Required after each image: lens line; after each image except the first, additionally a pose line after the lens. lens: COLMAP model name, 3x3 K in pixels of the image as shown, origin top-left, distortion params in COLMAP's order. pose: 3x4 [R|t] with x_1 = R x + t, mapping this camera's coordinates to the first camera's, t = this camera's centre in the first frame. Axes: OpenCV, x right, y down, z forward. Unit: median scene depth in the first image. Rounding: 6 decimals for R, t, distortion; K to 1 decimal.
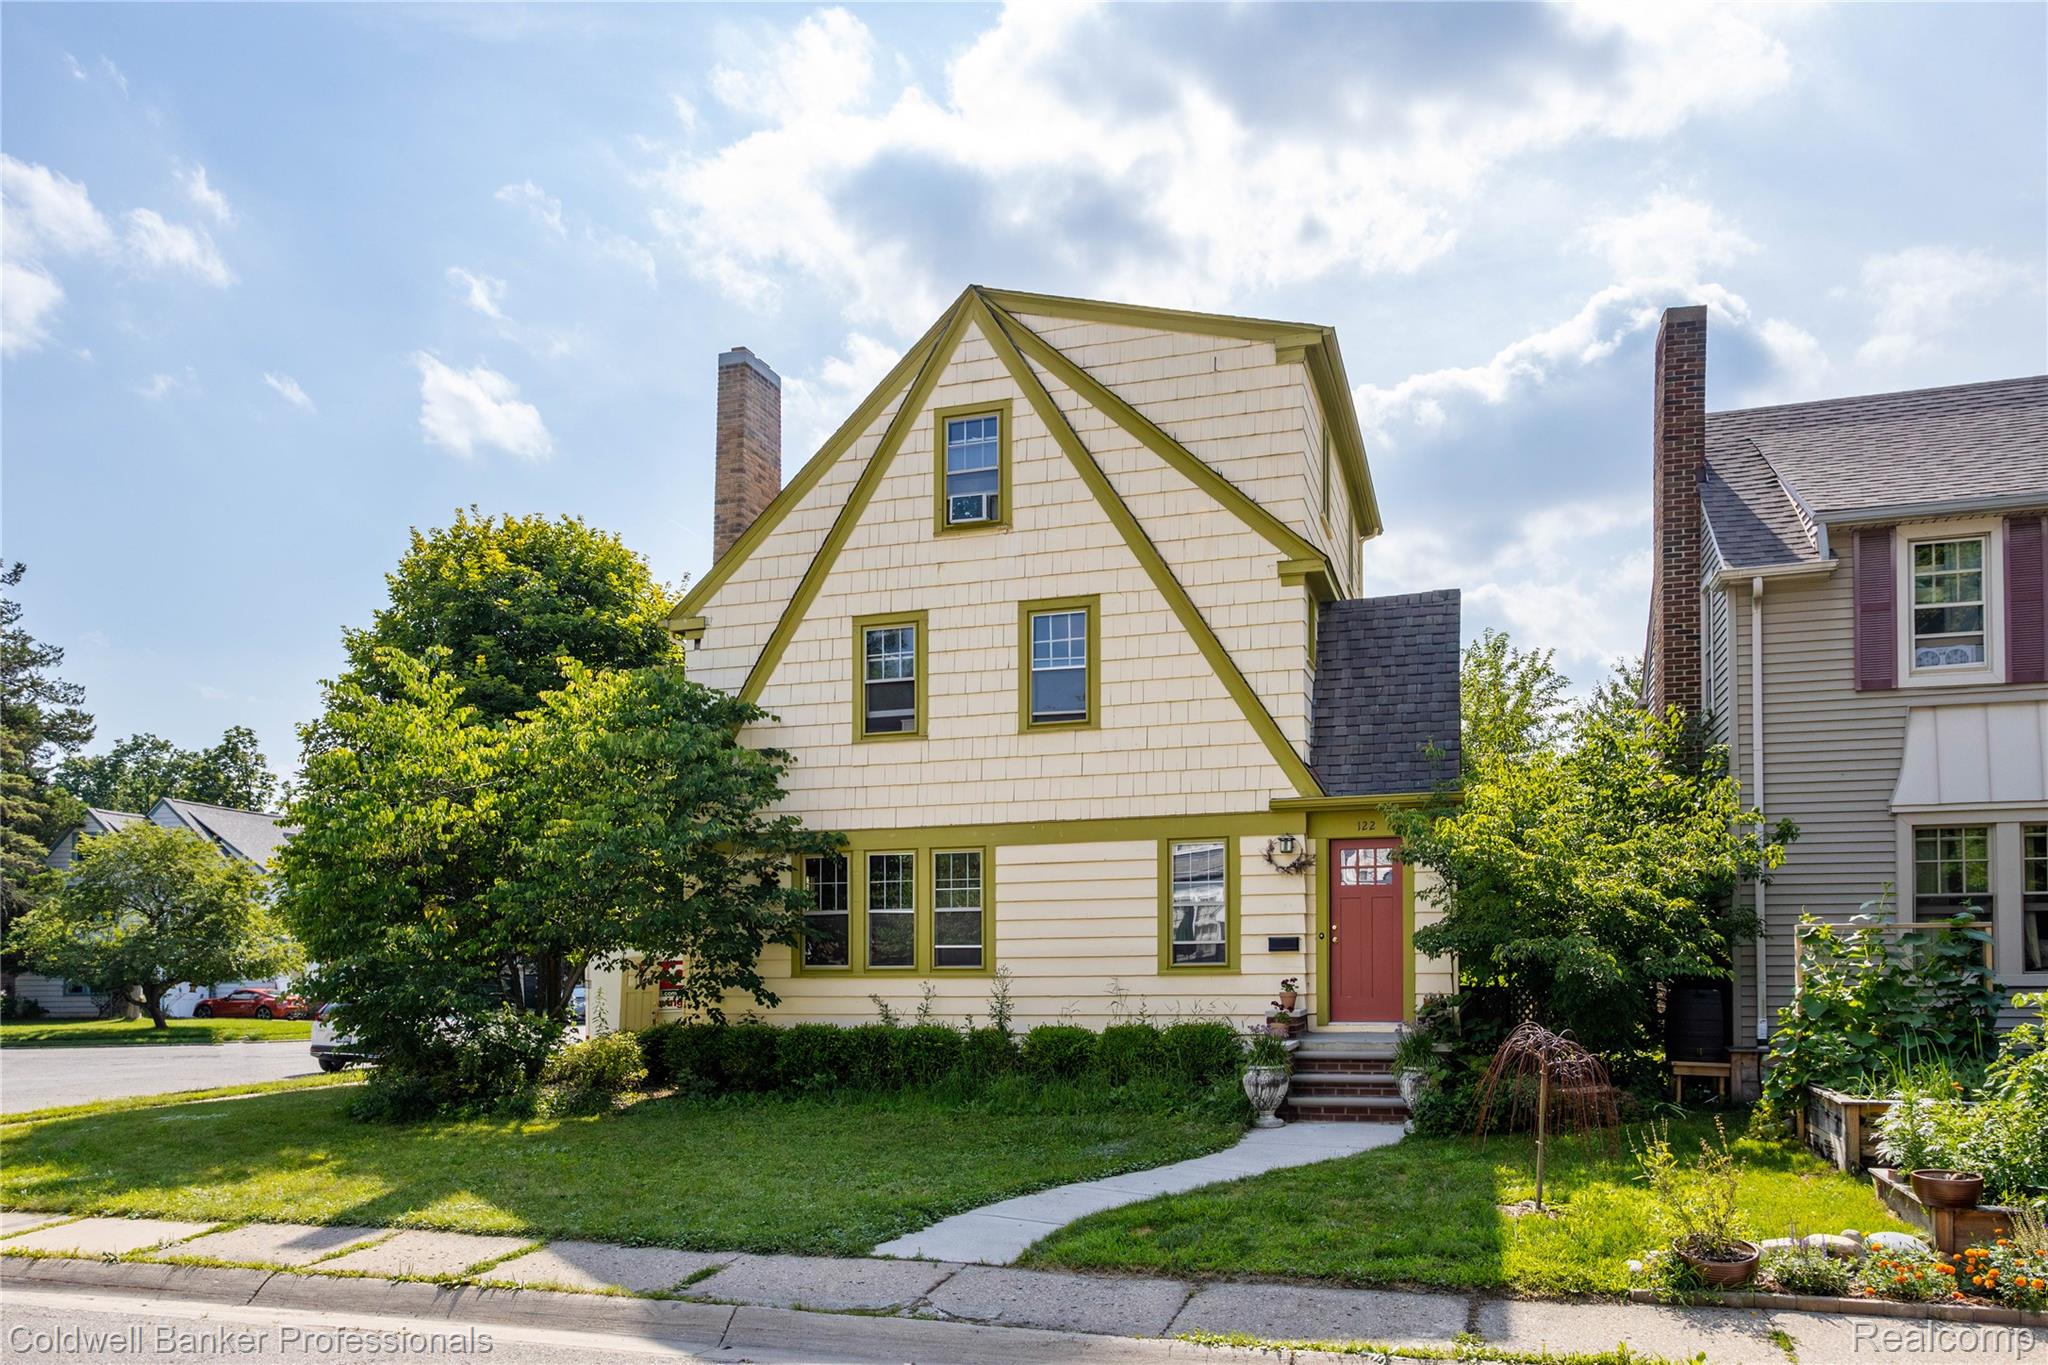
lens RADIAL K [[1461.1, 0, 1026.9], [0, 1461.1, 961.8], [0, 0, 1]] dist [0.003497, -0.000436]
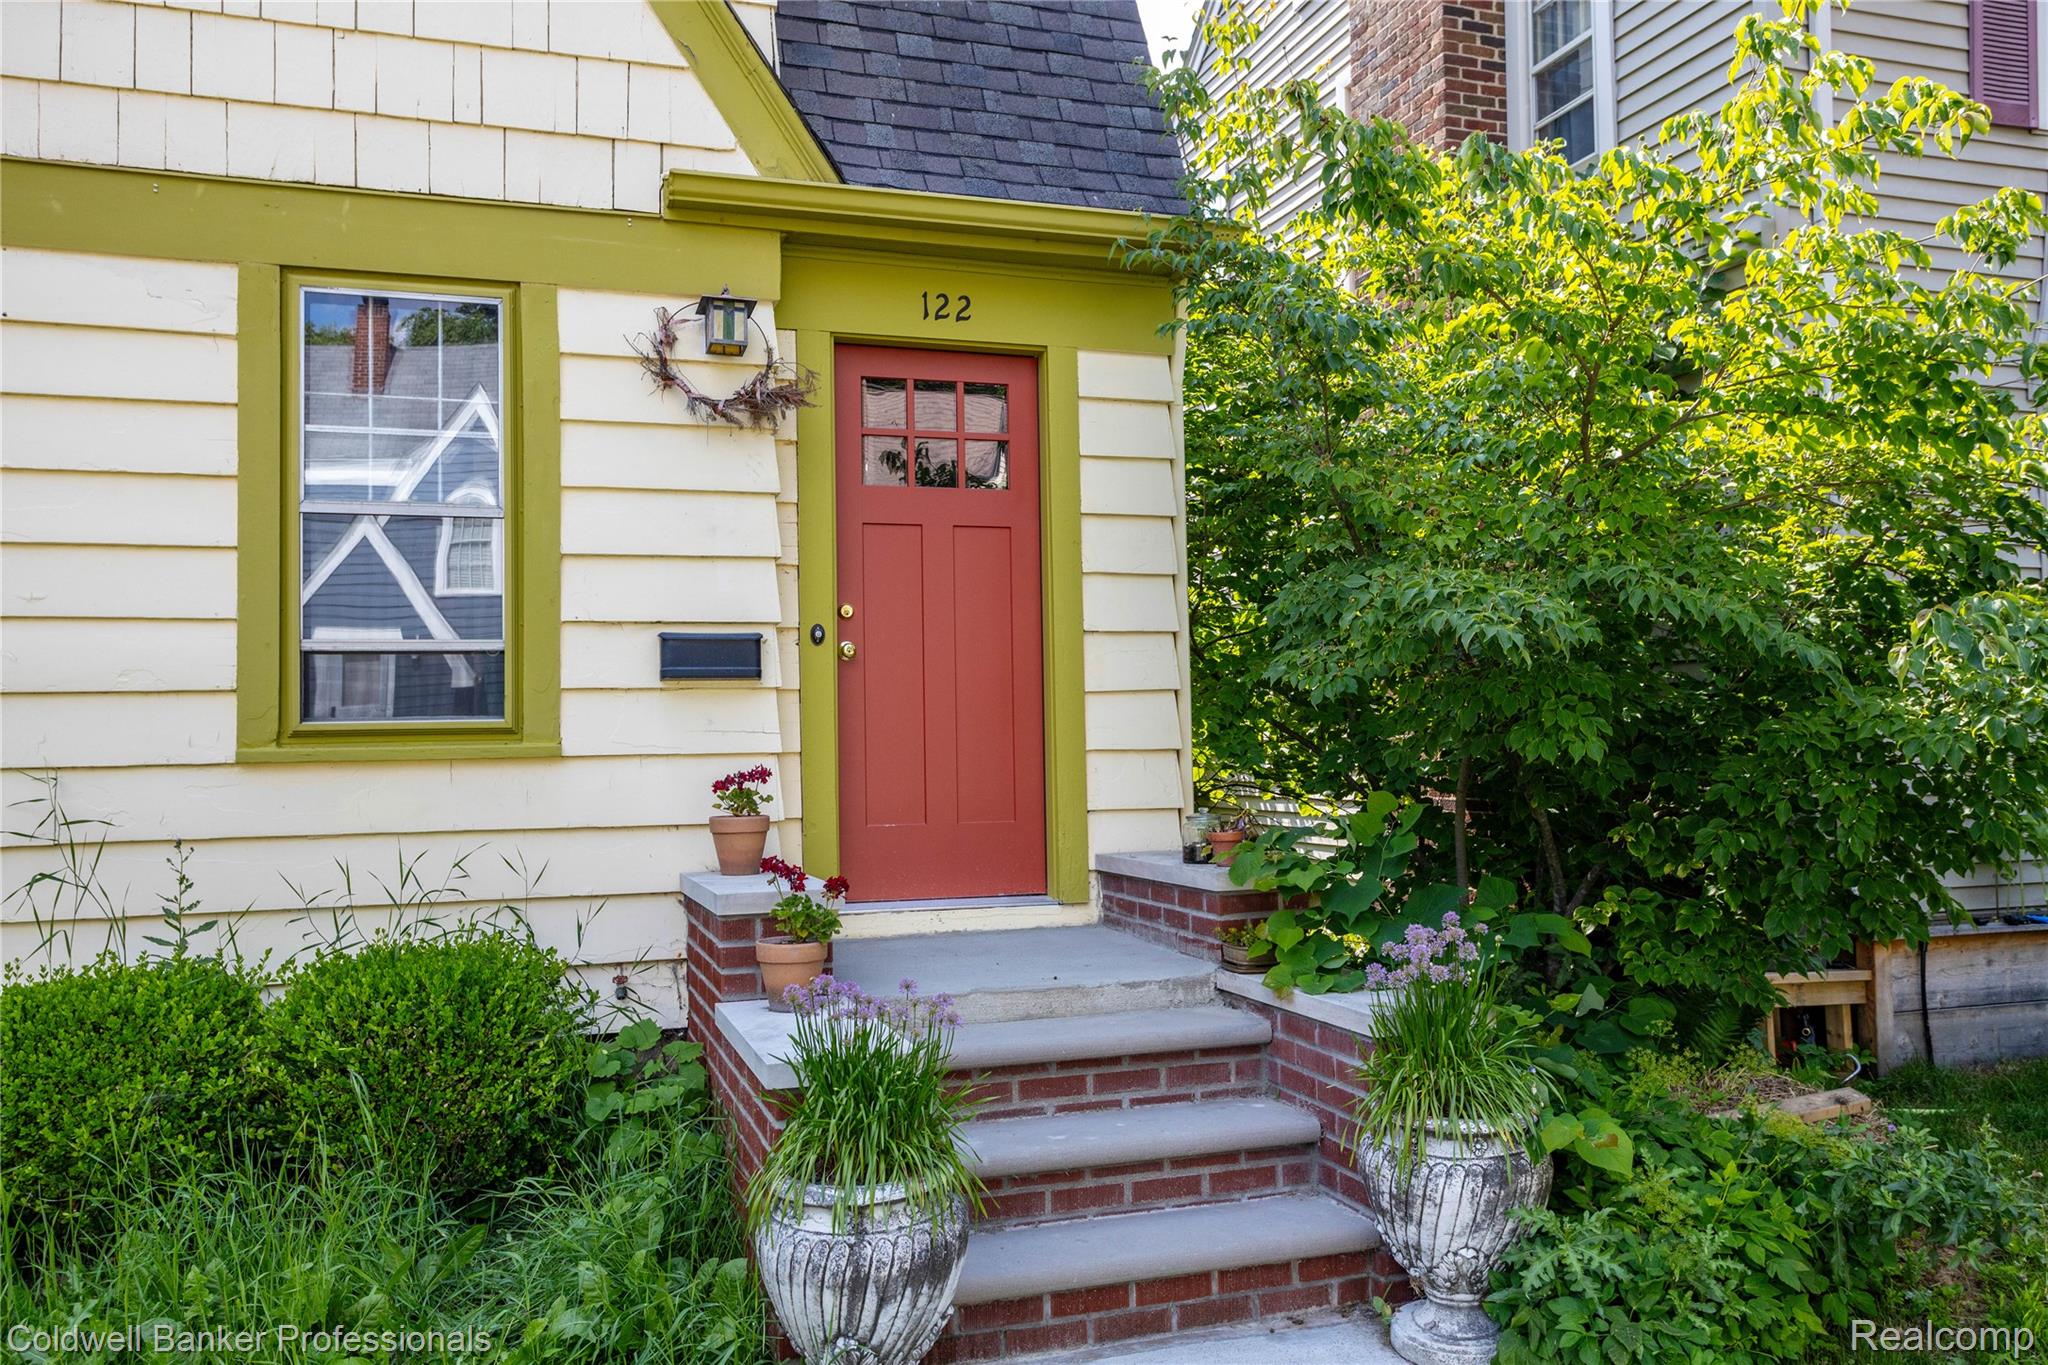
lens RADIAL K [[1556.6, 0, 1022.5], [0, 1556.6, 706.0], [0, 0, 1]] dist [0.001249, 0.001780]
pose [[0.812433, 0.013452, 0.582899, 0.039887], [0.005787, 0.999499, -0.031132, 0.008199], [-0.583025, 0.028666, 0.811948, 0.680185]]
